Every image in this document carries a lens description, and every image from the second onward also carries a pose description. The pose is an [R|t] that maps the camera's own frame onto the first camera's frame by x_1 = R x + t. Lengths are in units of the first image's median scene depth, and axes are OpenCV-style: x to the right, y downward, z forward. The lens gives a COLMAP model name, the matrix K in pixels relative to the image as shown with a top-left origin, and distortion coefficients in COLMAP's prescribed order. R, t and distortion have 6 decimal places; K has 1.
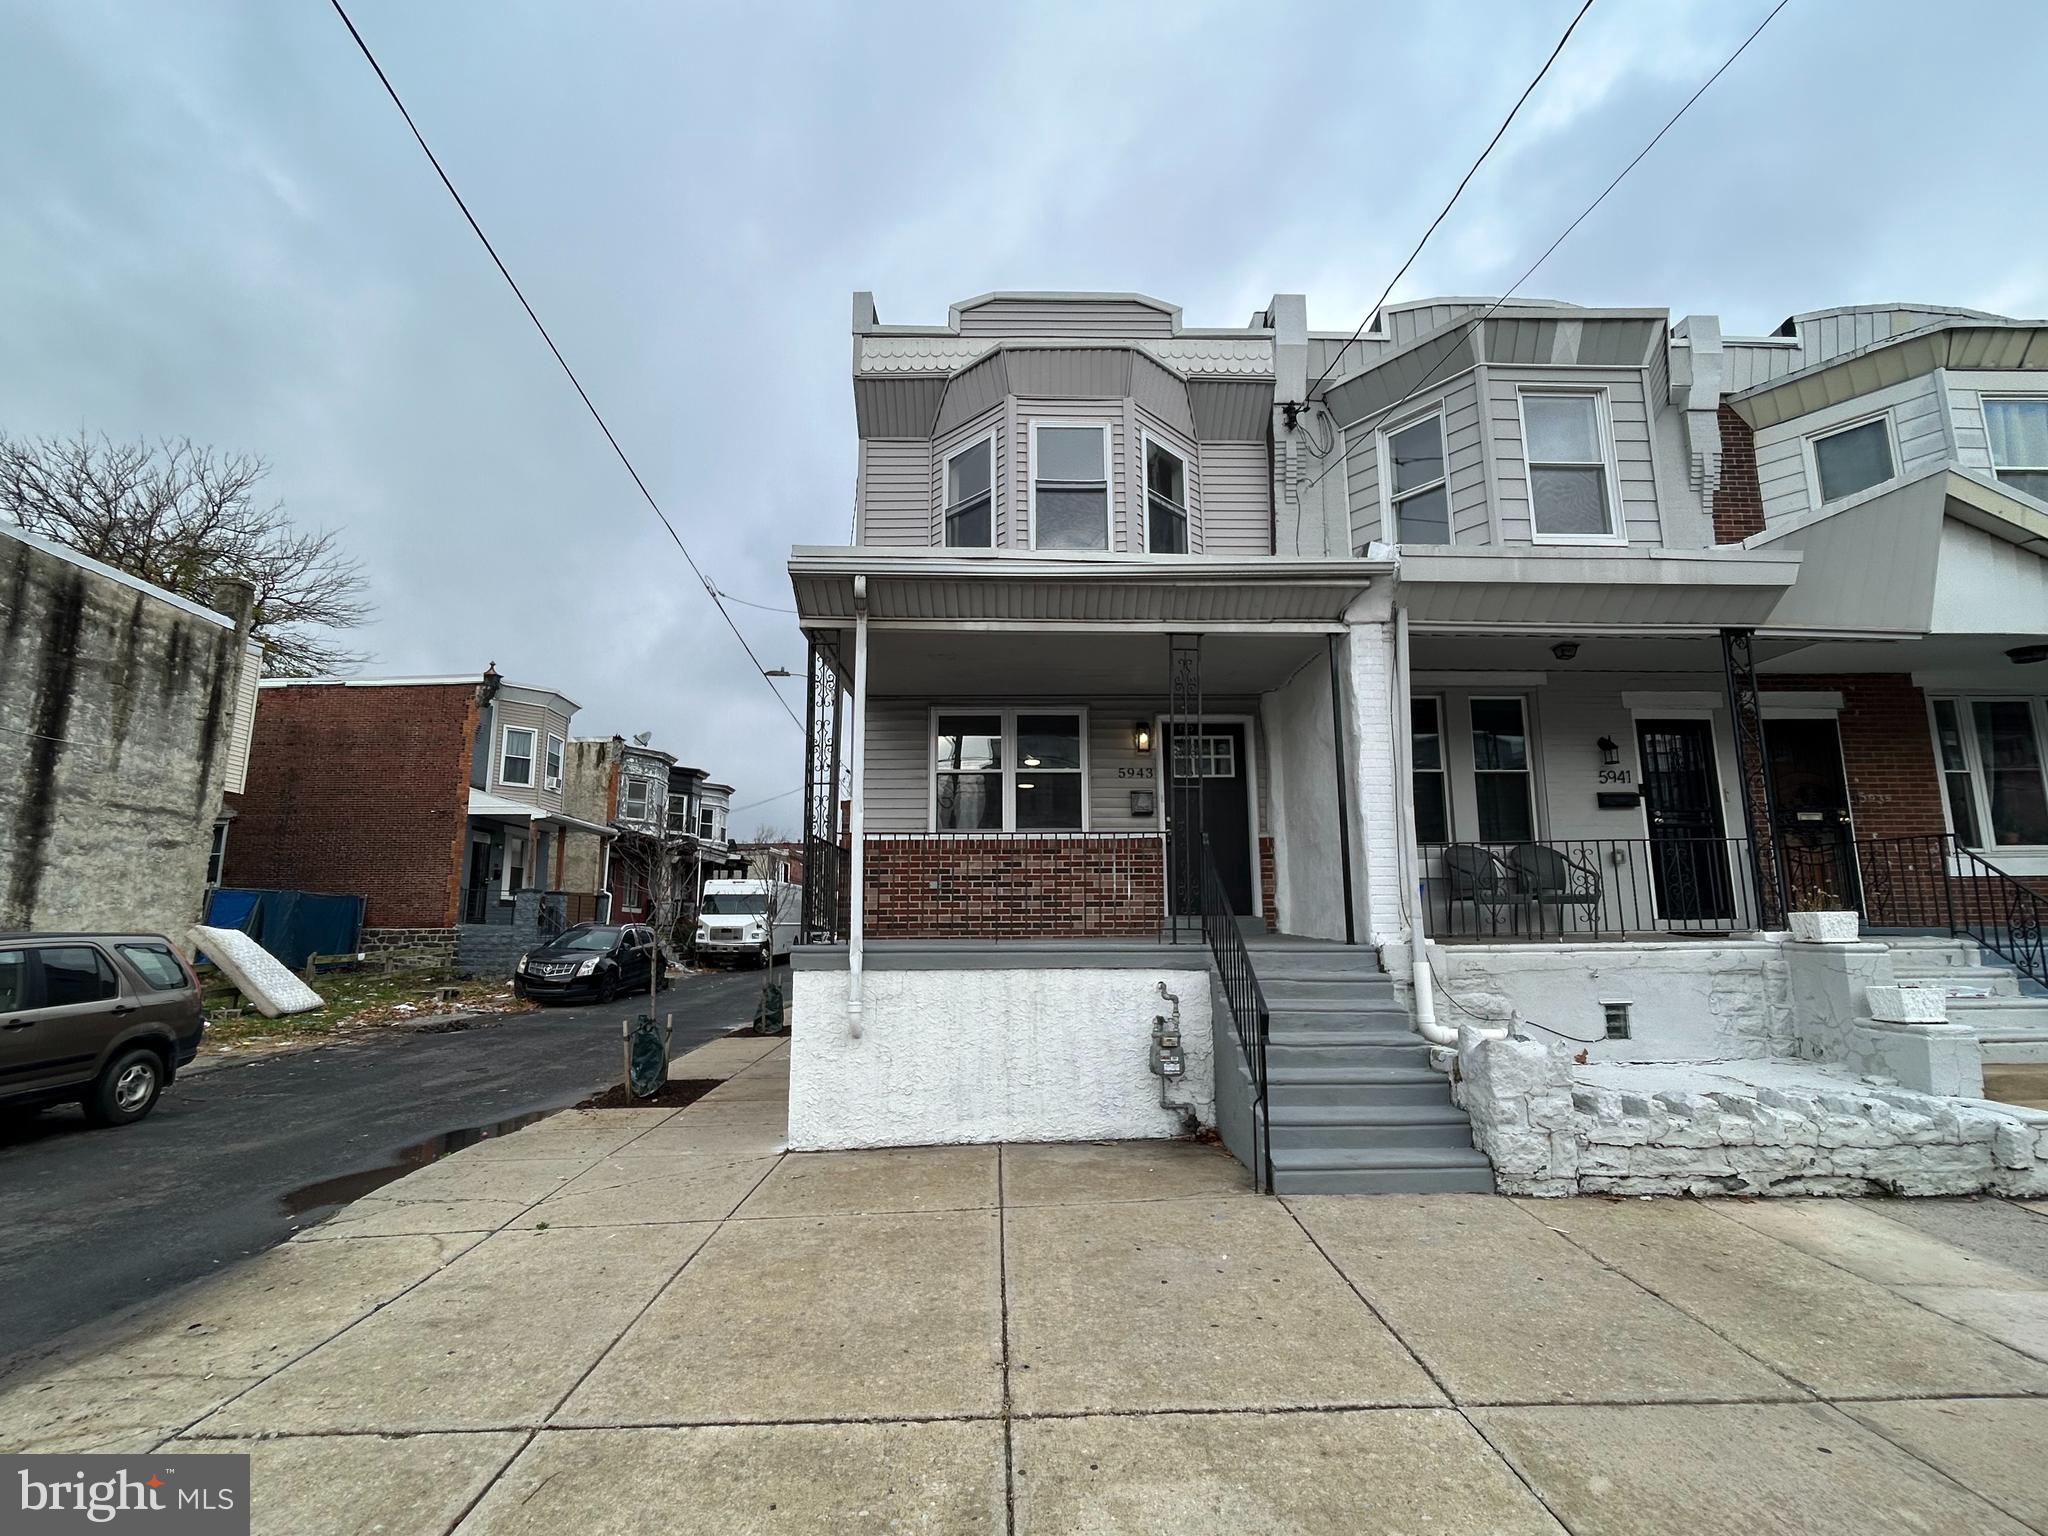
lens RADIAL K [[918.1, 0, 1028.9], [0, 918.1, 769.6], [0, 0, 1]] dist [0.000202, 0.000330]
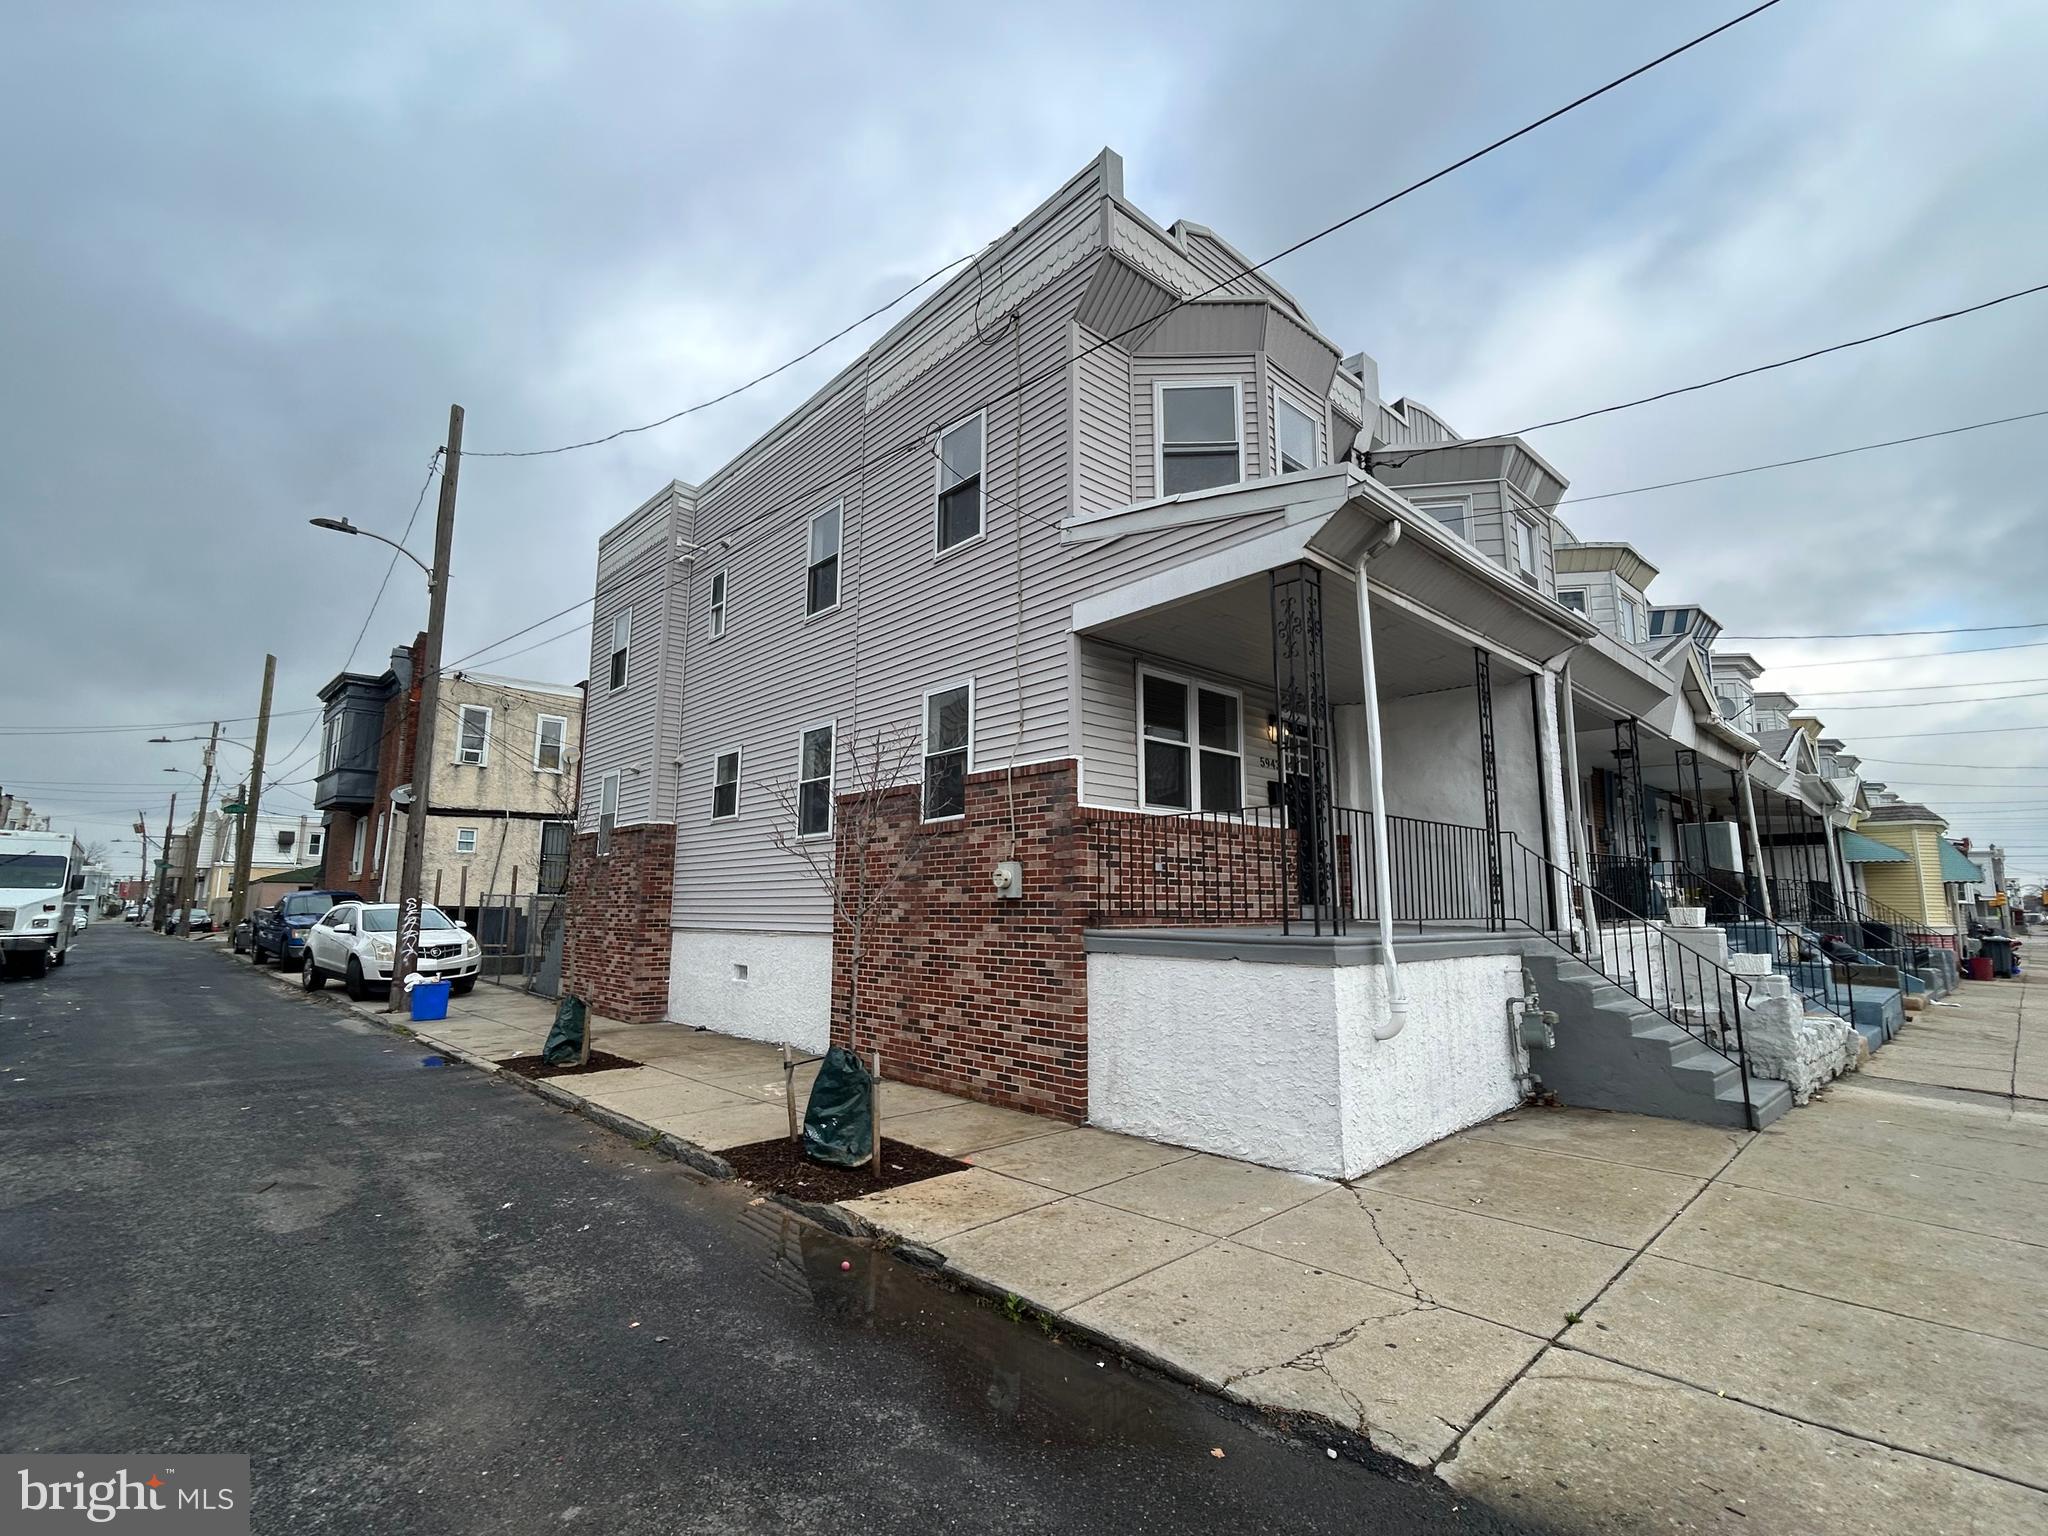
lens RADIAL K [[918.1, 0, 1041.0], [0, 918.1, 773.0], [0, 0, 1]] dist [0.001148, -0.000170]
pose [[0.750154, 0.103669, 0.653086, -0.794631], [-0.116596, 0.992897, -0.023684, 0.072779], [-0.650903, -0.058381, 0.756913, 0.425885]]
